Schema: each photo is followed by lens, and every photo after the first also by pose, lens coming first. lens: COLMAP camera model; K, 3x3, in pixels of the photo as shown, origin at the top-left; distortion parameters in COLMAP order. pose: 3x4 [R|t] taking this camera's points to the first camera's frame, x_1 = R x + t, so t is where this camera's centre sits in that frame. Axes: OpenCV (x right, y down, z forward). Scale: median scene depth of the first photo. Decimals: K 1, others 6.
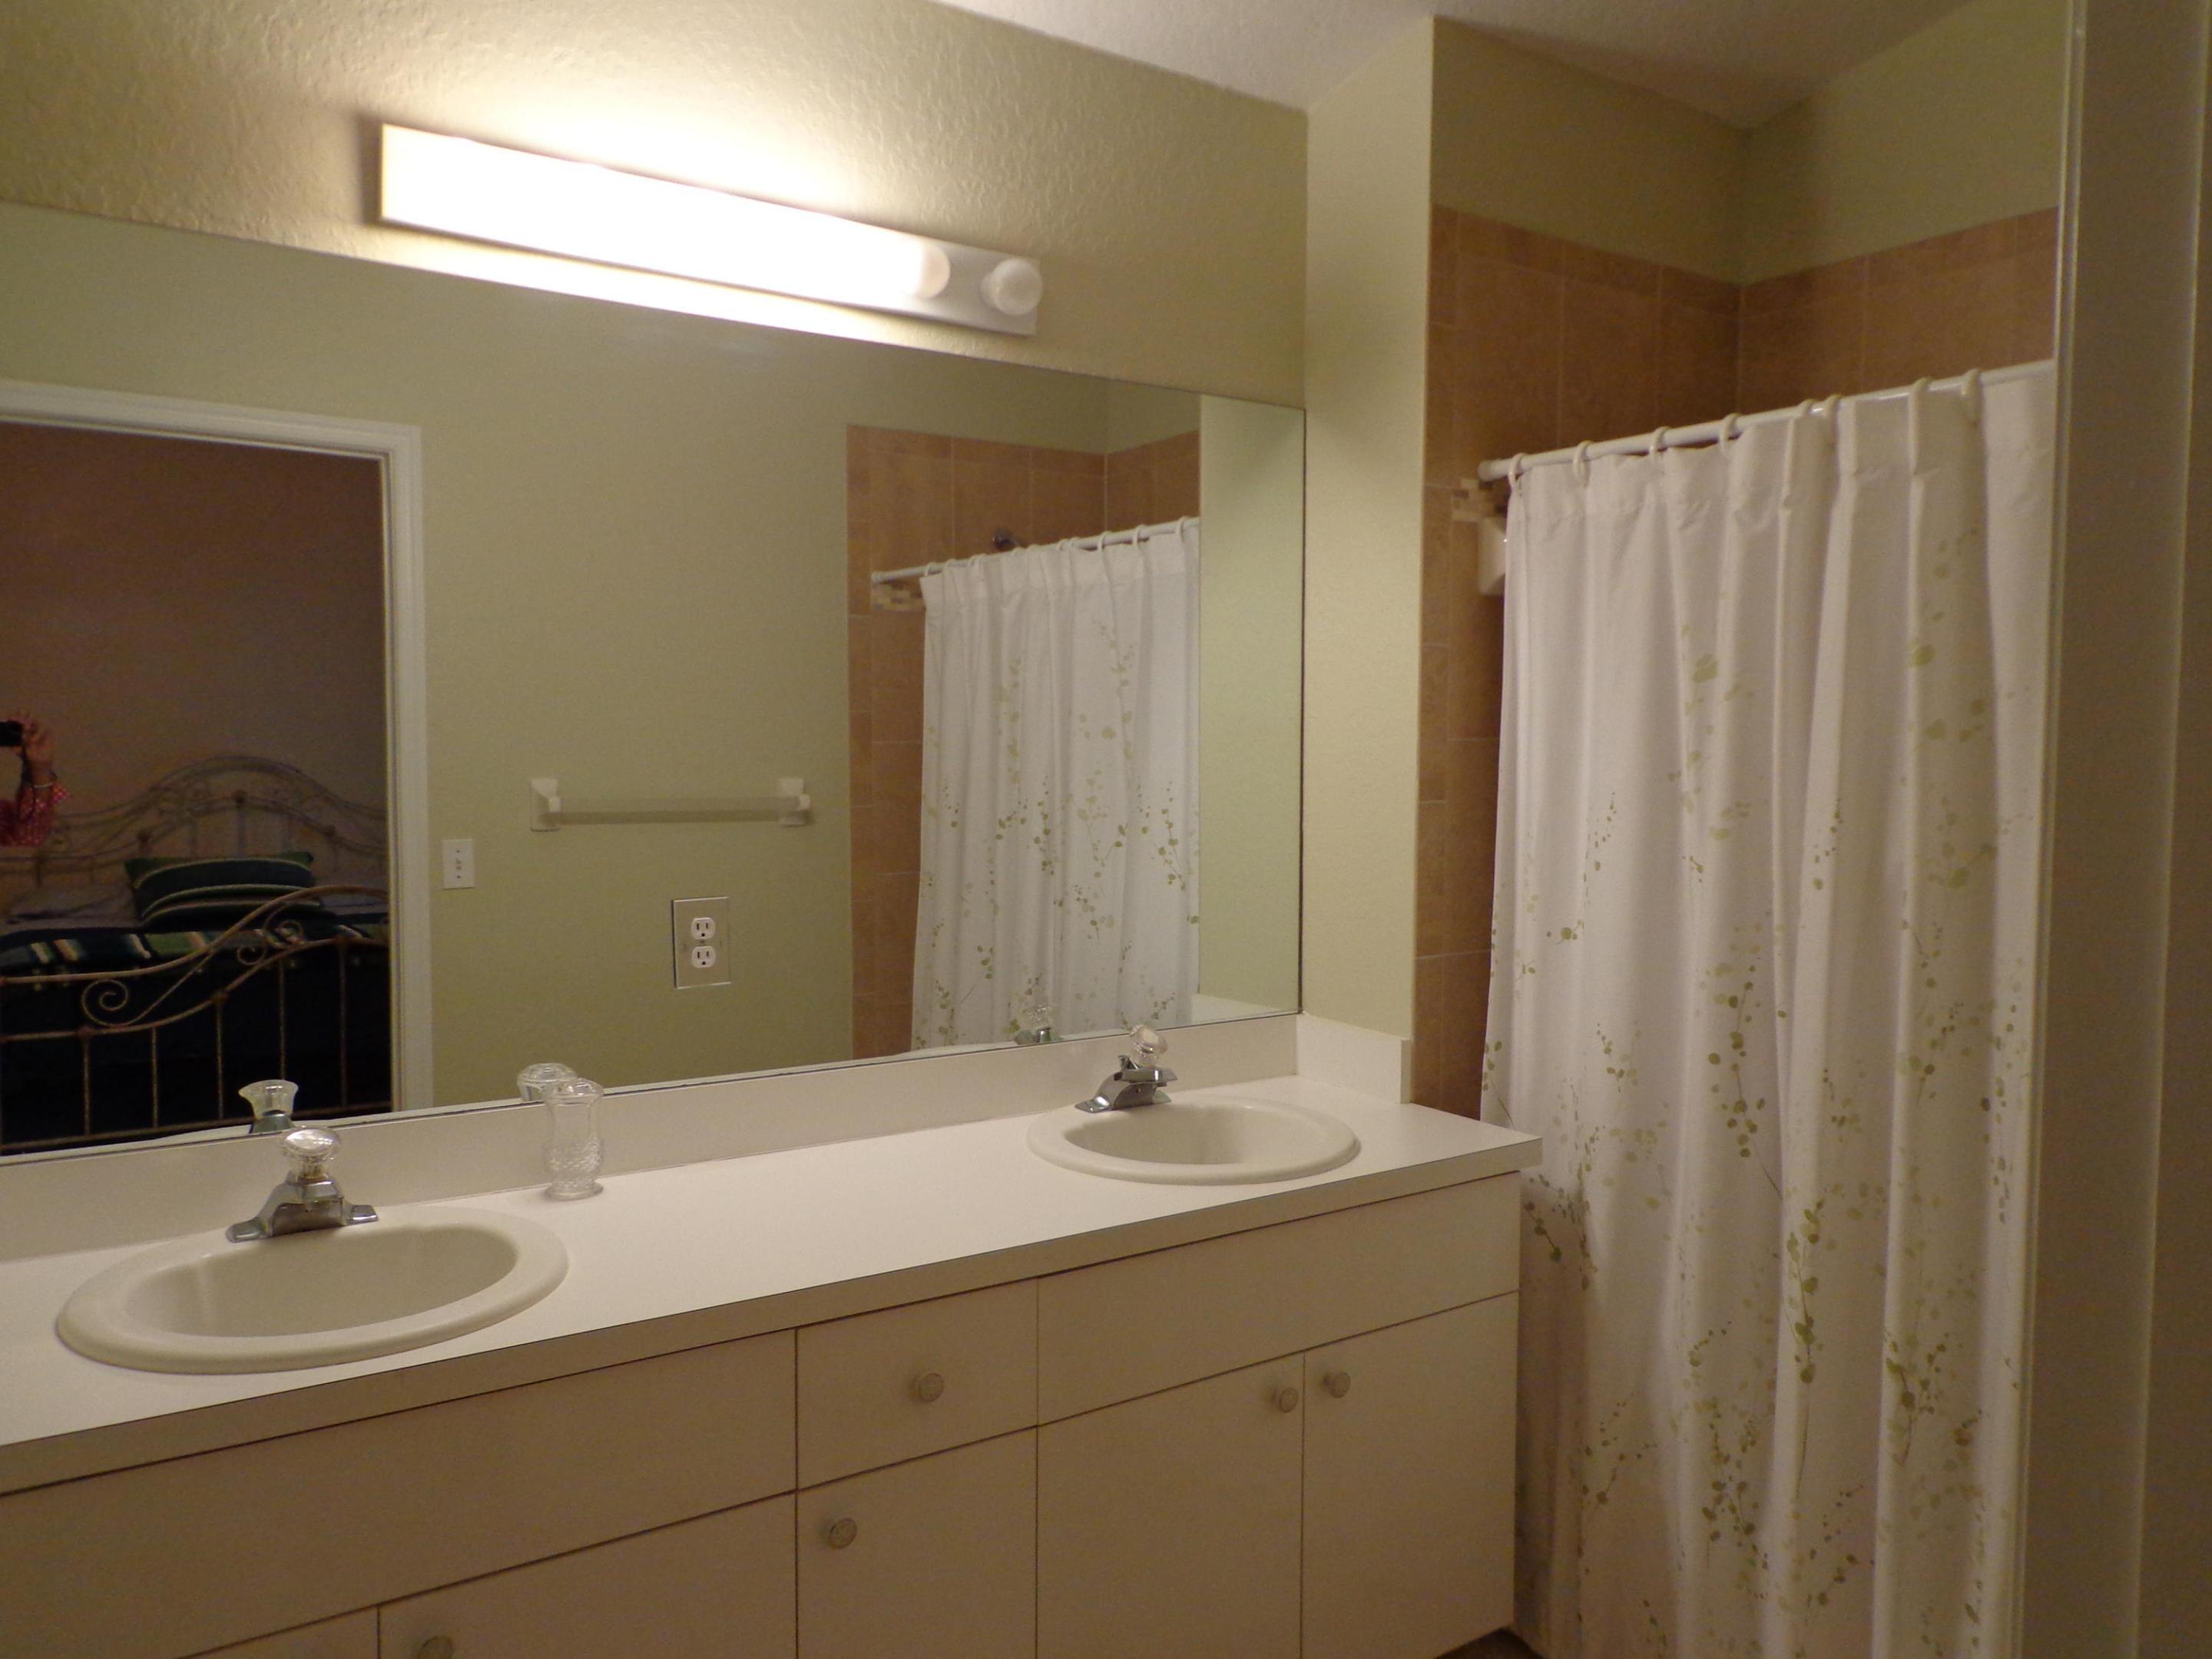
lens RADIAL K [[1608.0, 0, 1109.4], [0, 1608.0, 834.4], [0, 0, 1]] dist [-0.006450, -0.000143]
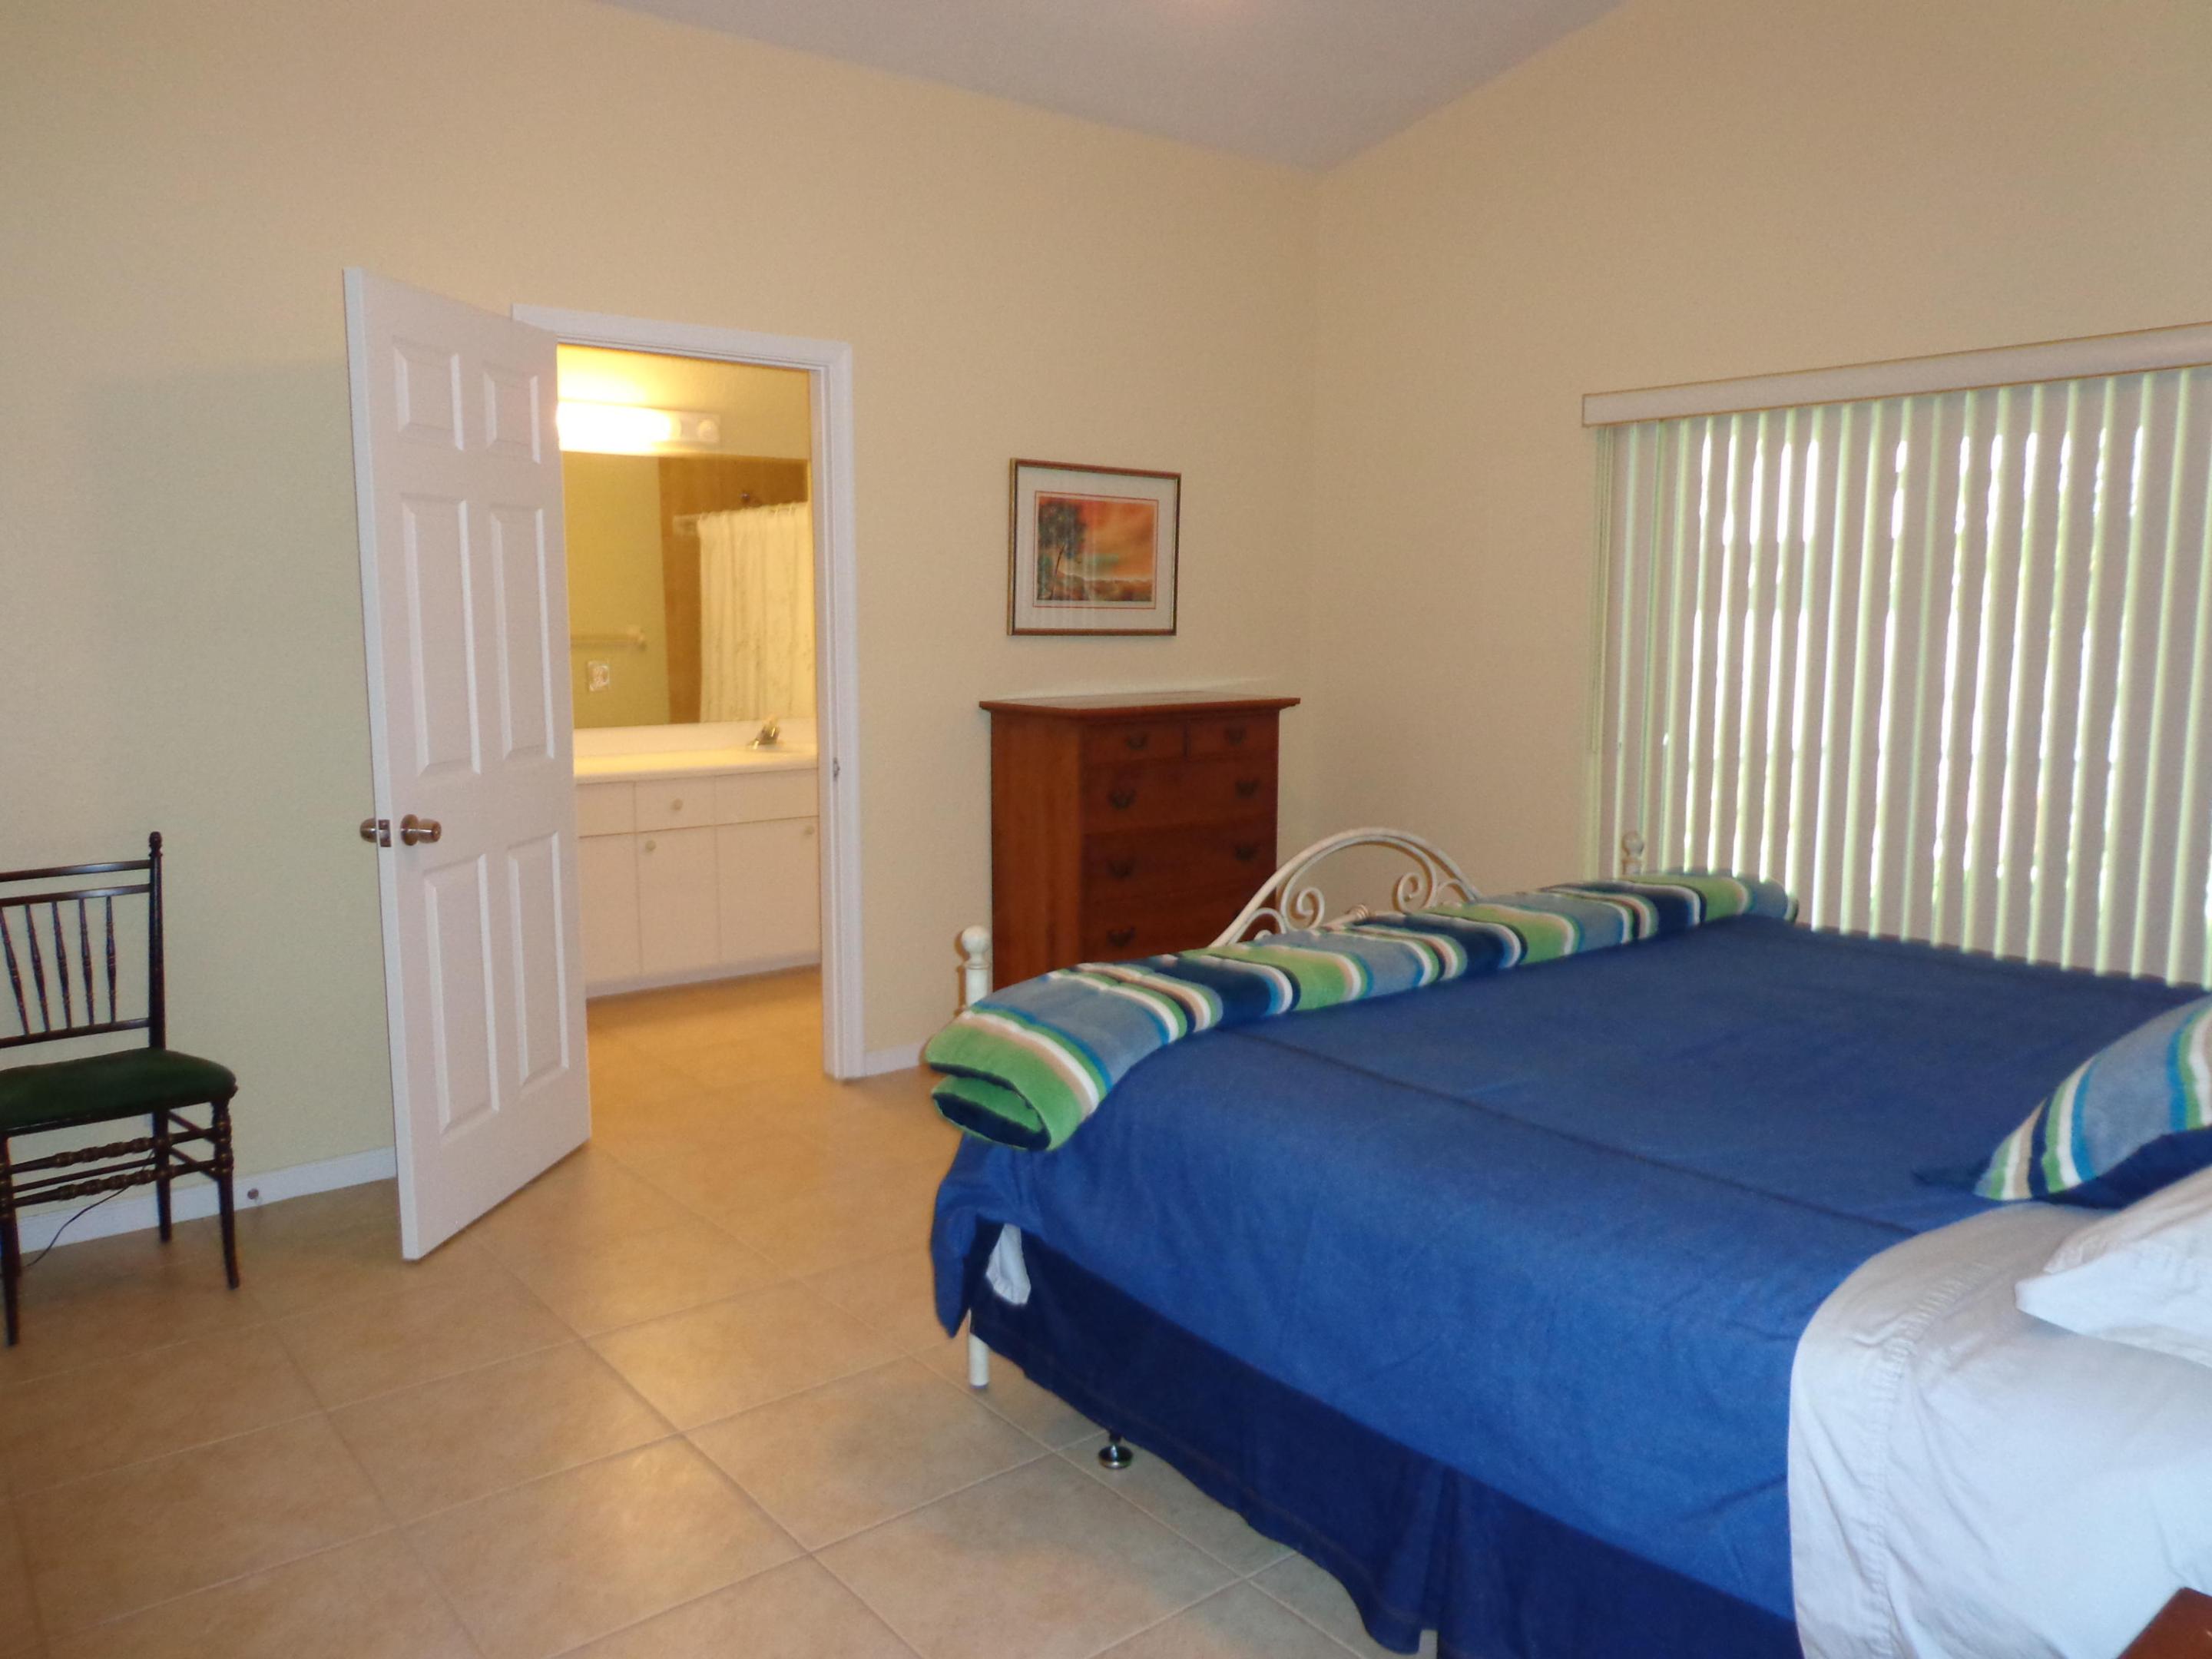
lens RADIAL K [[1608.0, 0, 1109.4], [0, 1608.0, 834.4], [0, 0, 1]] dist [-0.006450, -0.000143]
pose [[0.996612, -0.019191, 0.079975, 0.227754], [0.013835, 0.997657, 0.066997, 0.099415], [-0.081074, -0.065663, 0.994543, -1.055184]]
